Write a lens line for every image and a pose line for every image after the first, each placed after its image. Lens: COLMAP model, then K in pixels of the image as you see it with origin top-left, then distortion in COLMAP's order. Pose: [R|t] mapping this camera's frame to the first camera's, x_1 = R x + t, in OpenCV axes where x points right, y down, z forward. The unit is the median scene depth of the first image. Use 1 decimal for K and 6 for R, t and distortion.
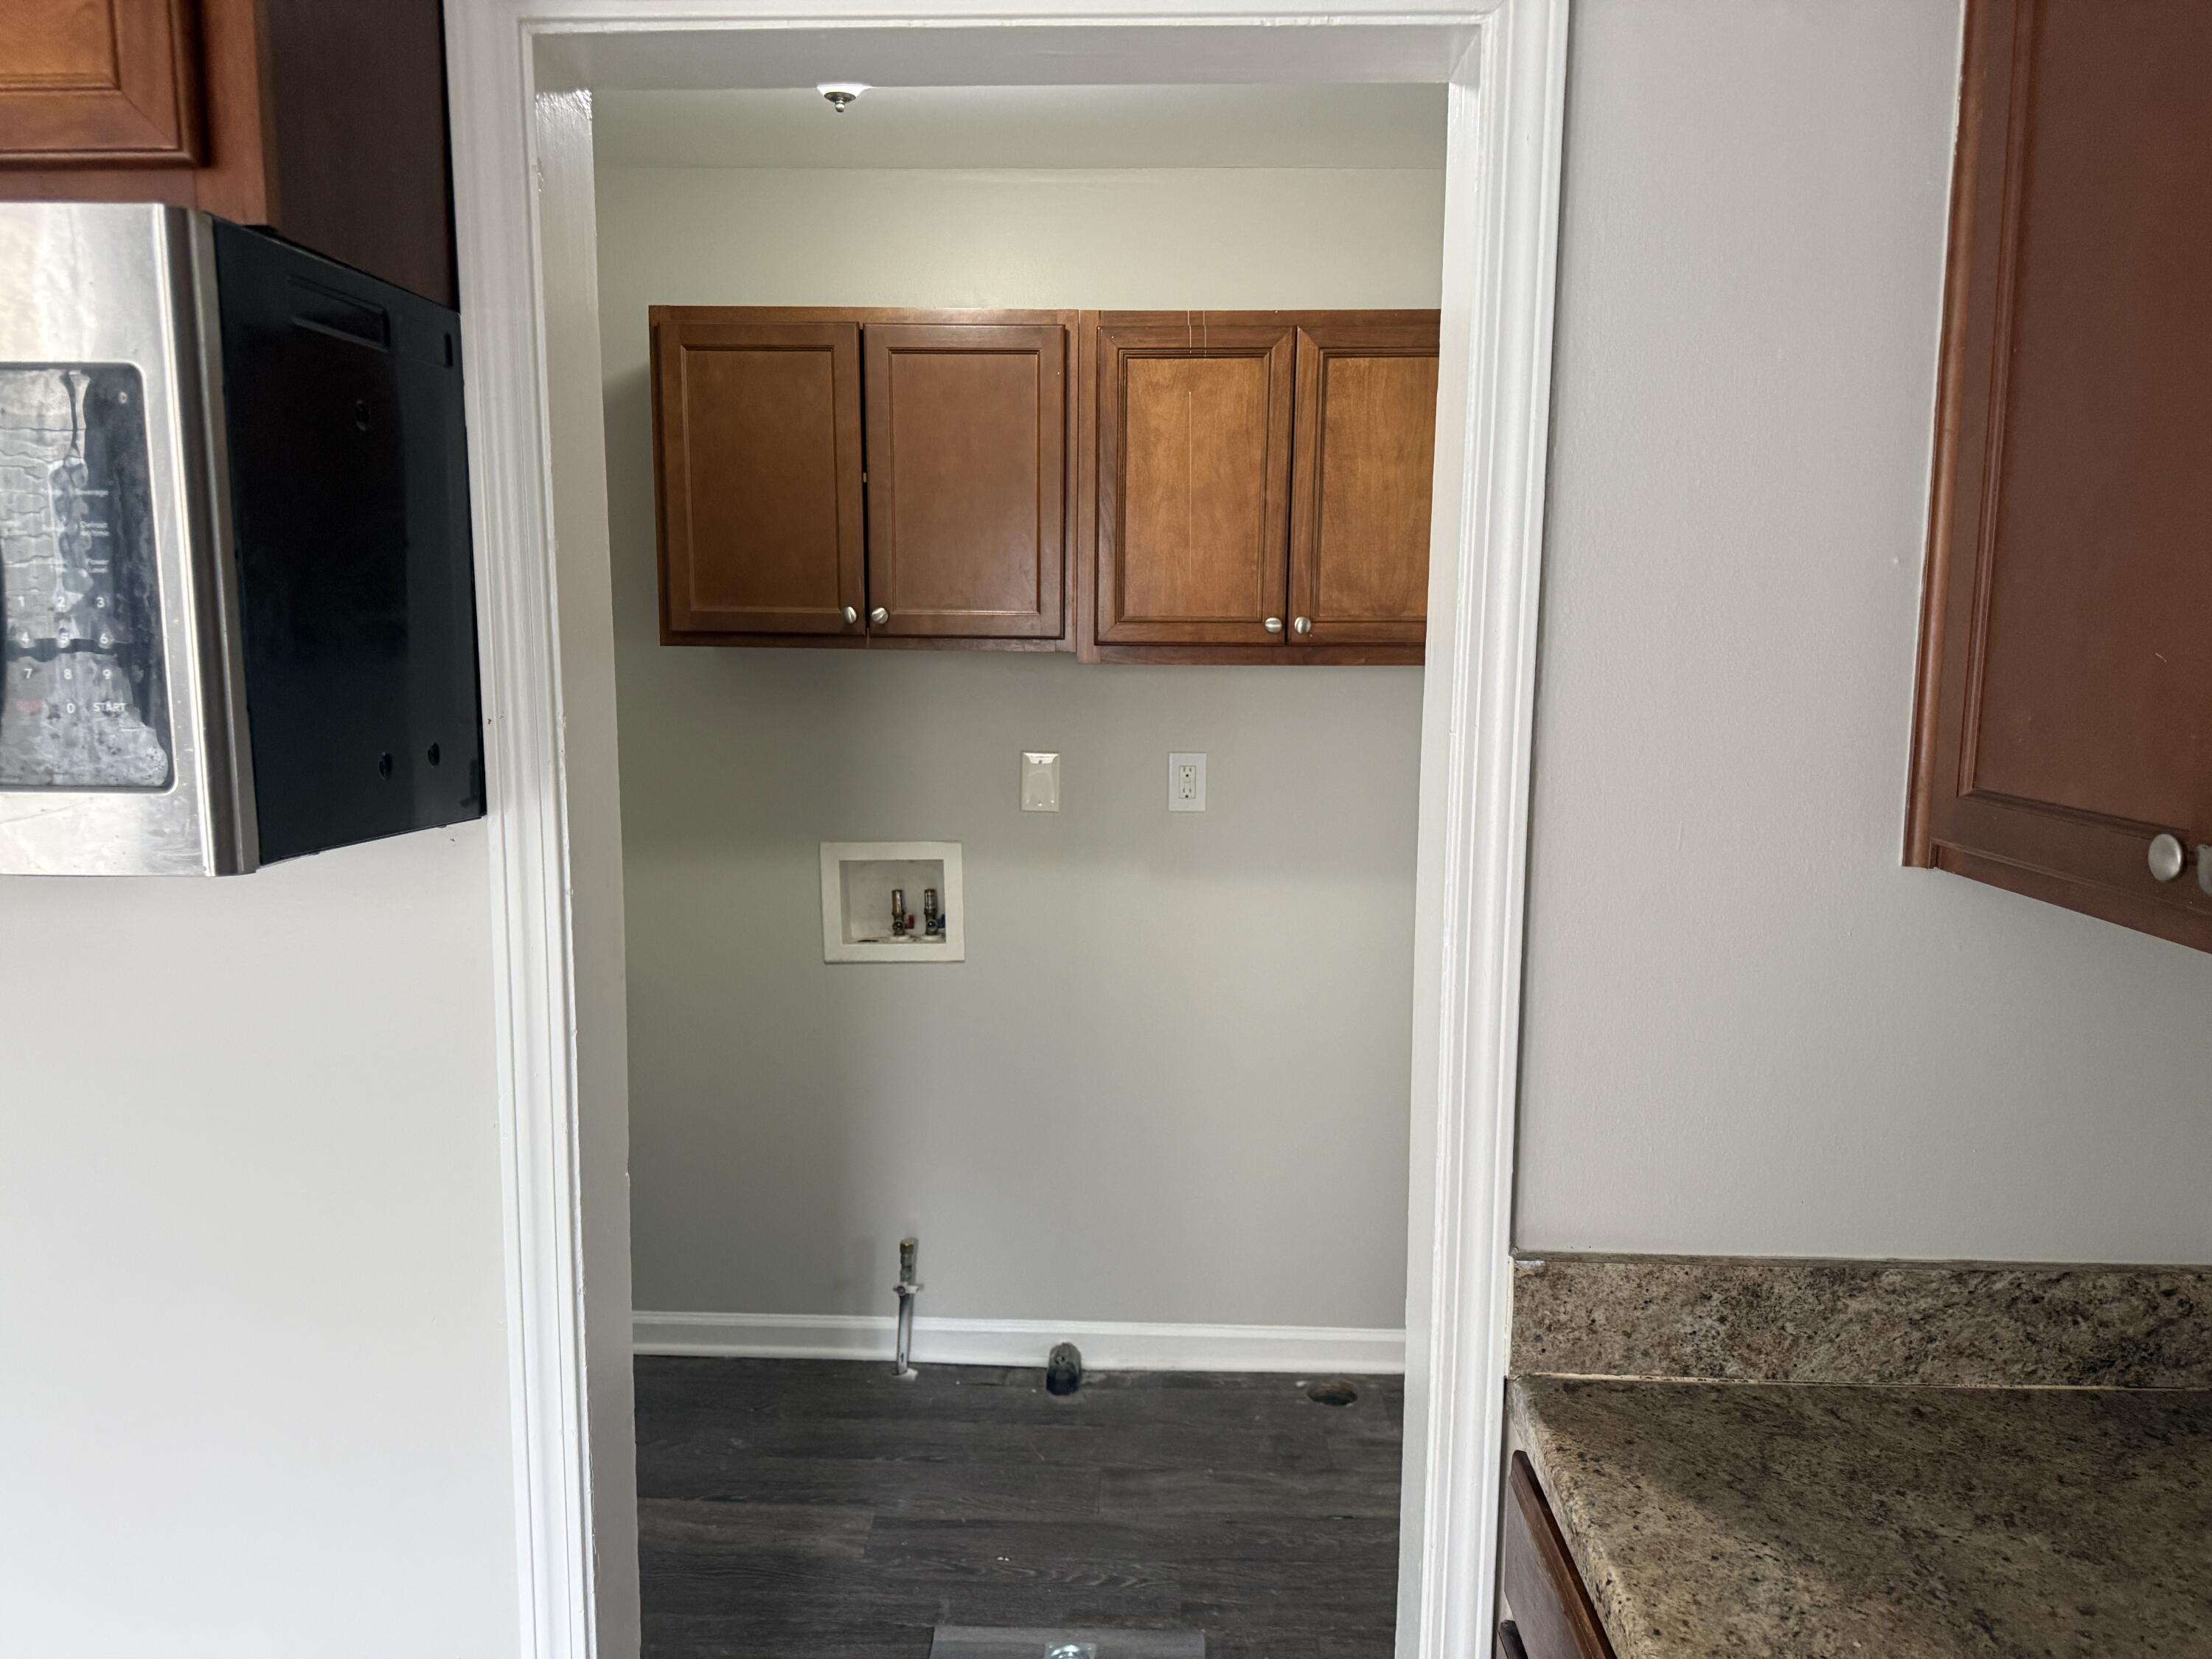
lens RADIAL K [[1554.6, 0, 1106.7], [0, 1554.6, 827.3], [0, 0, 1]] dist [0.043925, -0.044450]
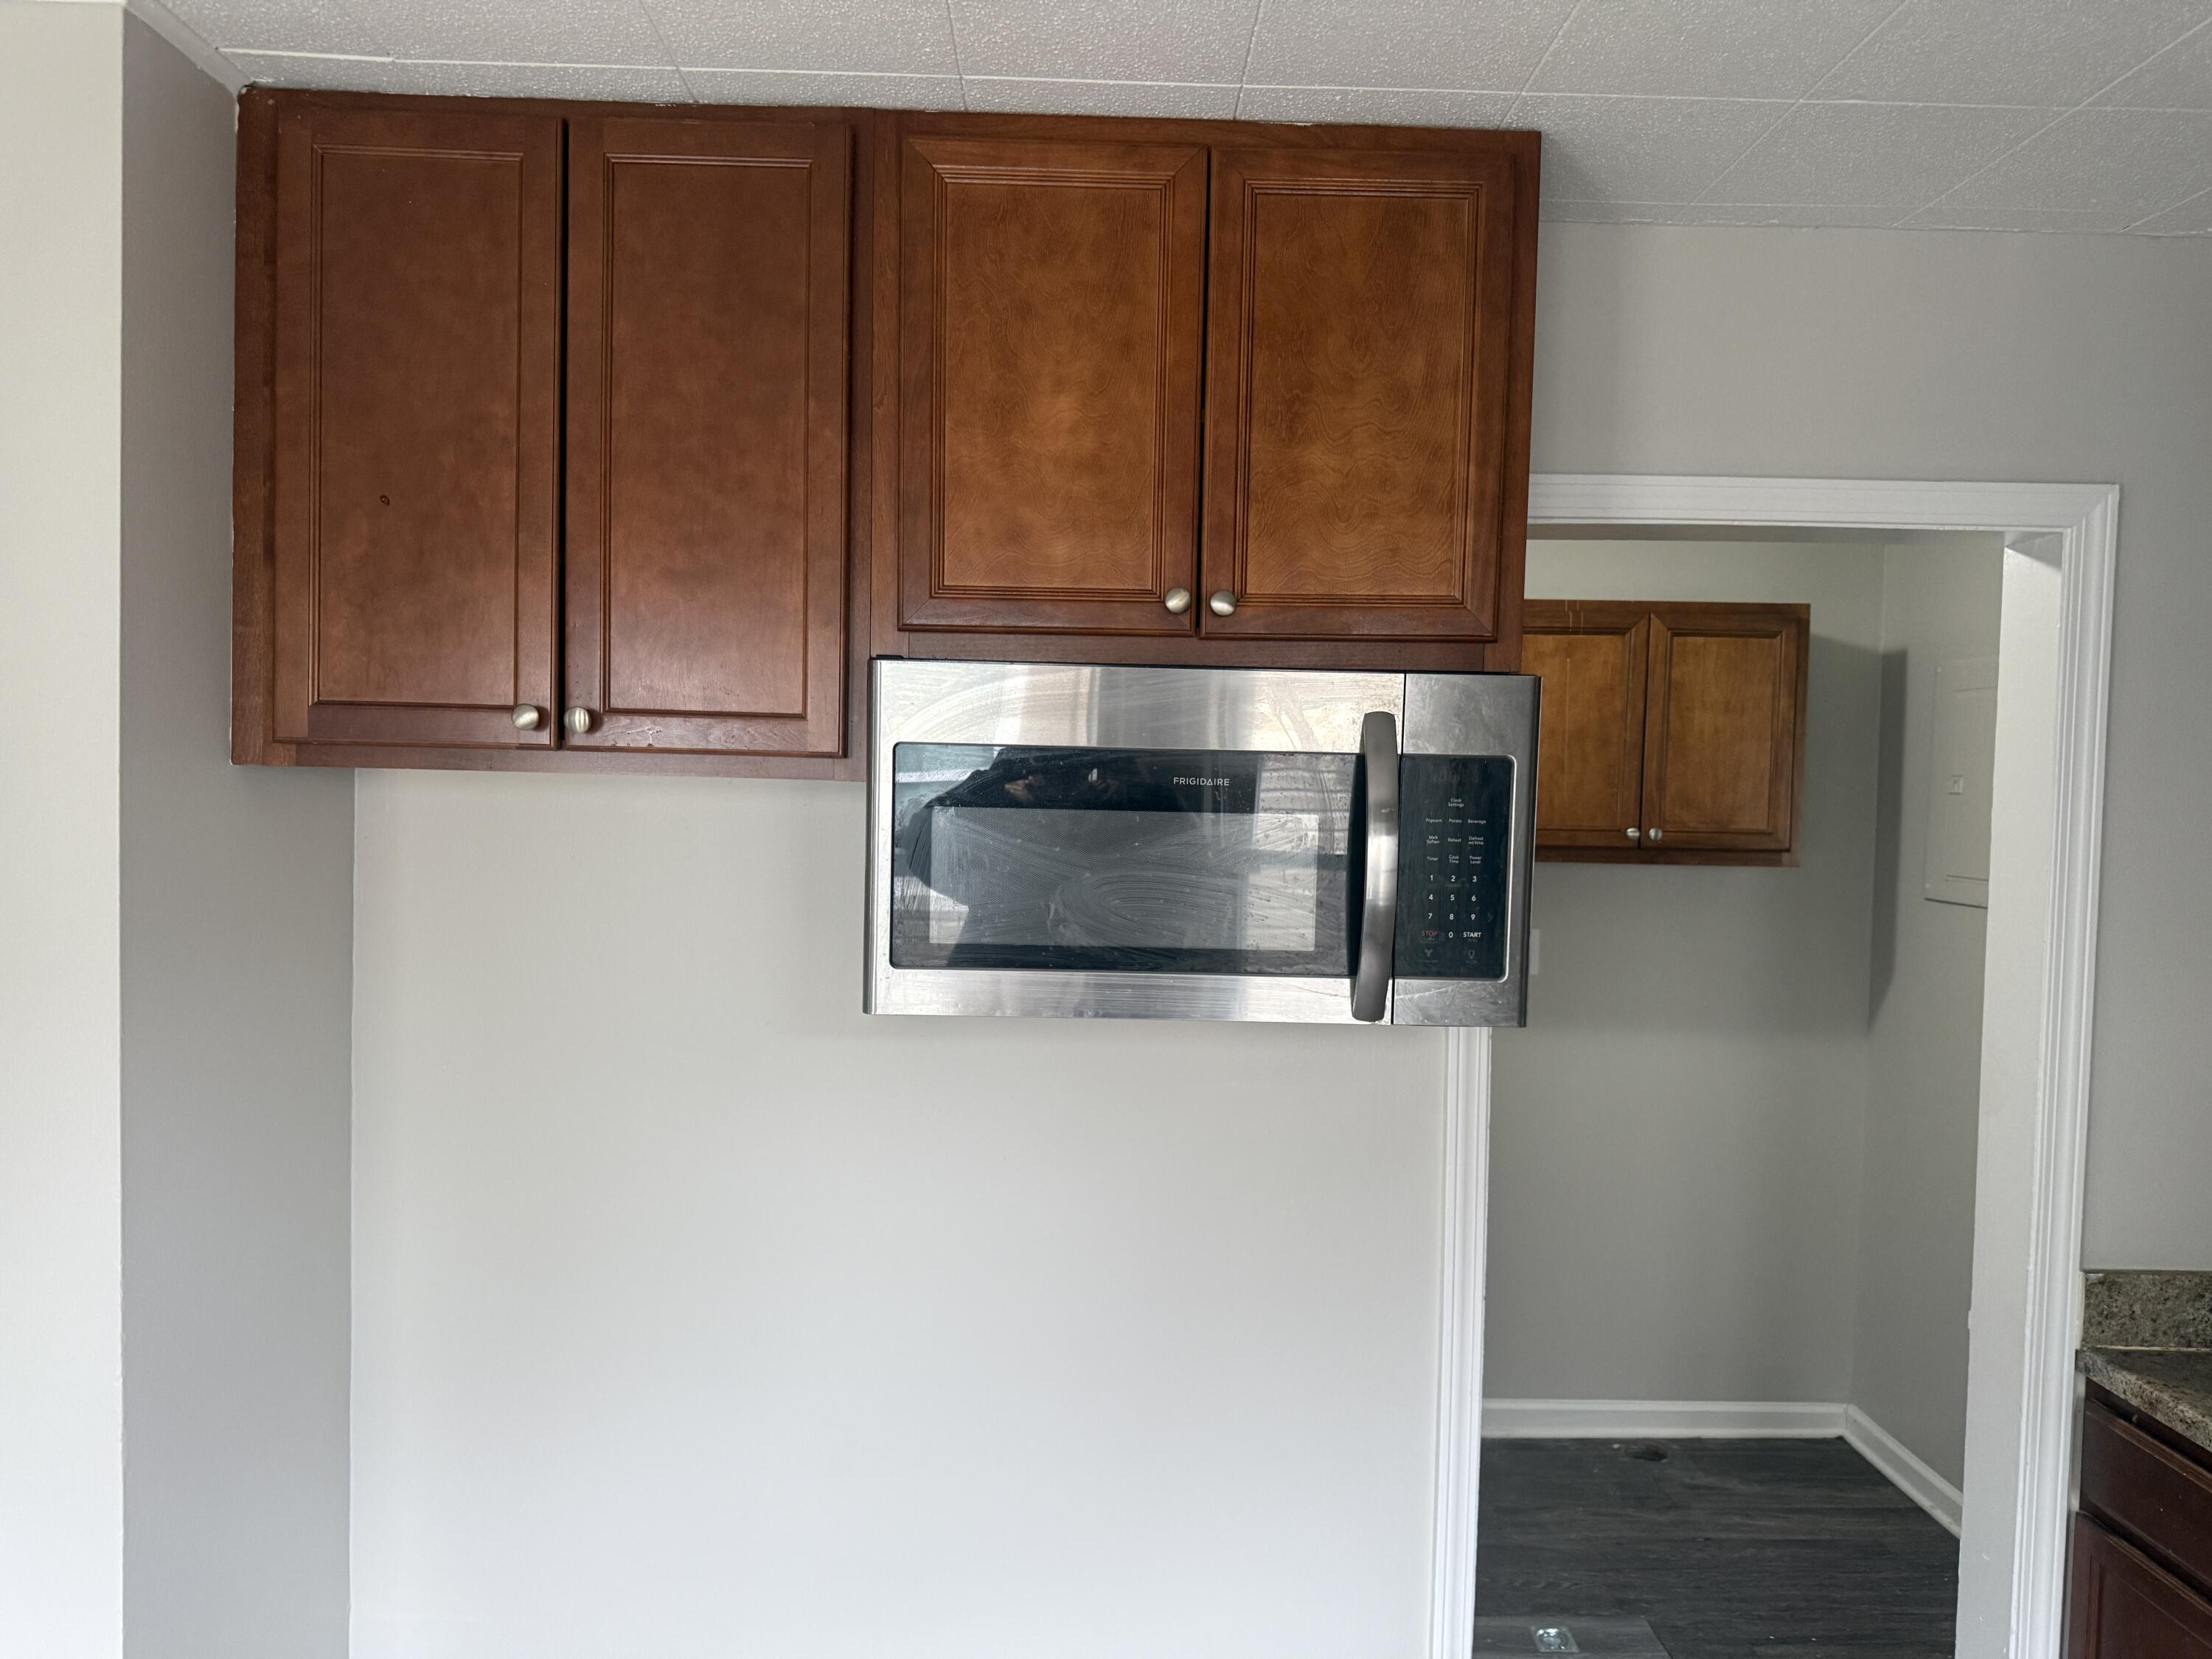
lens RADIAL K [[1554.6, 0, 1099.9], [0, 1554.6, 830.3], [0, 0, 1]] dist [0.043925, -0.044450]
pose [[0.998790, 0.011686, 0.047765, -0.407174], [-0.007271, 0.995771, -0.091577, -0.009190], [-0.048633, 0.091119, 0.994652, -0.289124]]
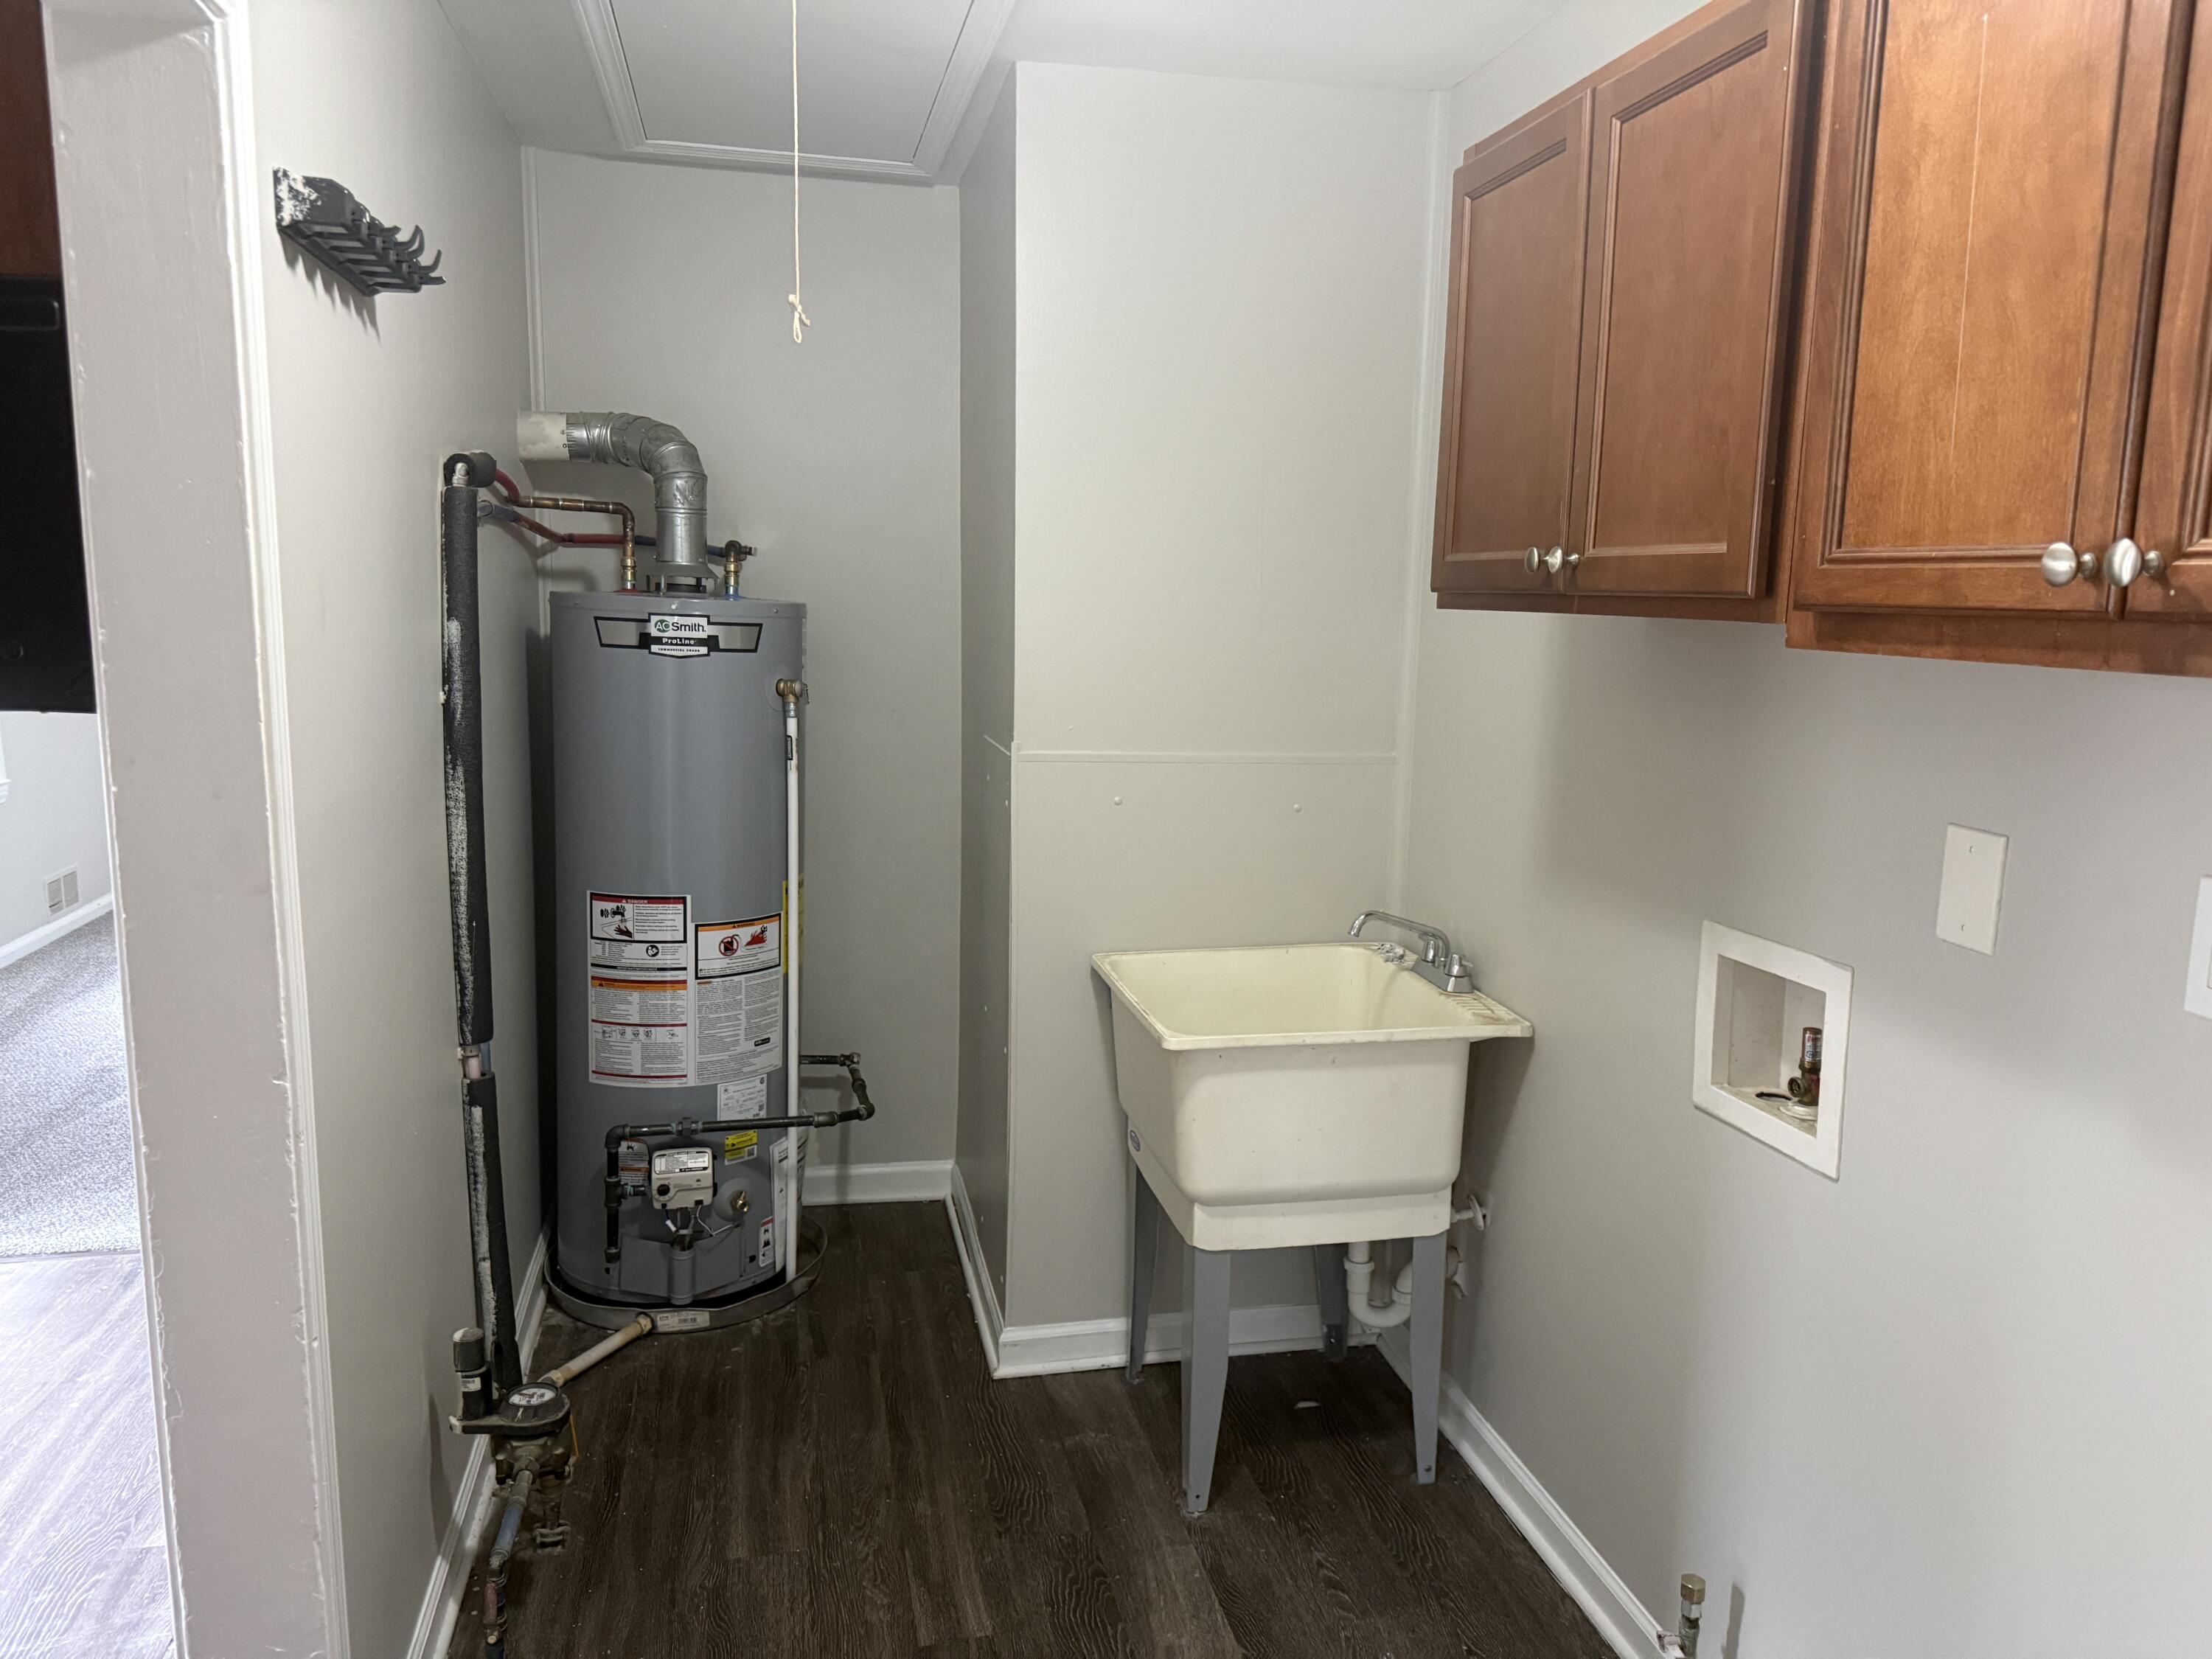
lens RADIAL K [[1554.6, 0, 1099.8], [0, 1554.6, 818.0], [0, 0, 1]] dist [0.043925, -0.044450]
pose [[0.239805, 0.138799, -0.960848, 0.434708], [-0.142071, 0.984089, 0.106698, -0.076512], [0.960369, 0.110922, 0.255708, 0.686857]]
